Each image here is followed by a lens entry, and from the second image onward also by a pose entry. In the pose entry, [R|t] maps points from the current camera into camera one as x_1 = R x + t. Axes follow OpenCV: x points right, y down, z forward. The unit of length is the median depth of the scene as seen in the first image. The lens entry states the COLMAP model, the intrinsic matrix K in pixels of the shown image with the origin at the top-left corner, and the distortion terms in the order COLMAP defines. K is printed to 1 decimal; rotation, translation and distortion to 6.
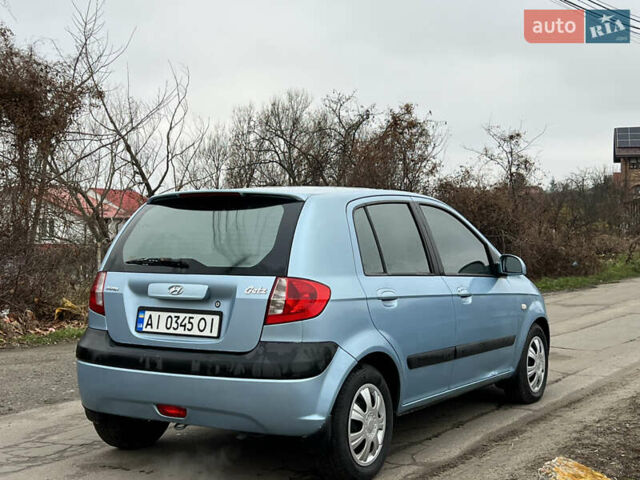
lens RADIAL K [[946.1, 0, 319.4], [0, 946.1, 241.3], [0, 0, 1]] dist [0.084047, 0.000000]
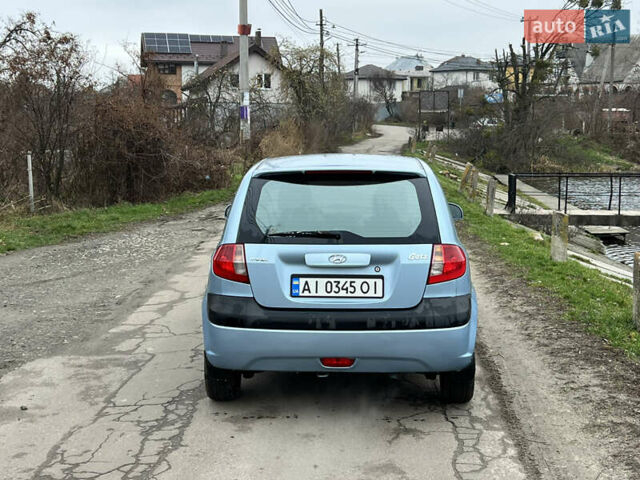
lens RADIAL K [[946.1, 0, 314.4], [0, 946.1, 240.1], [0, 0, 1]] dist [0.084047, 0.000000]
pose [[0.880141, -0.056674, 0.471317, -0.717374], [0.007950, 0.994468, 0.104734, -0.091917], [-0.474645, -0.088434, 0.875723, 0.011063]]
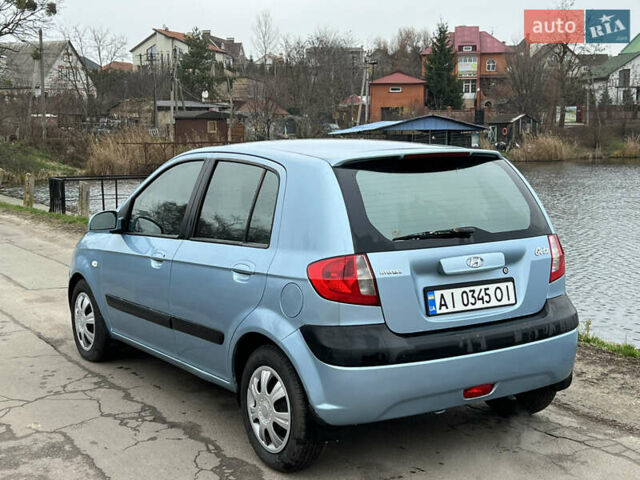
lens RADIAL K [[946.1, 0, 322.0], [0, 946.1, 242.6], [0, 0, 1]] dist [0.084047, 0.000000]
pose [[0.447720, -0.110240, 0.887352, -1.036446], [0.025682, 0.993547, 0.110475, -0.073251], [-0.893805, -0.026673, 0.447662, 0.722578]]
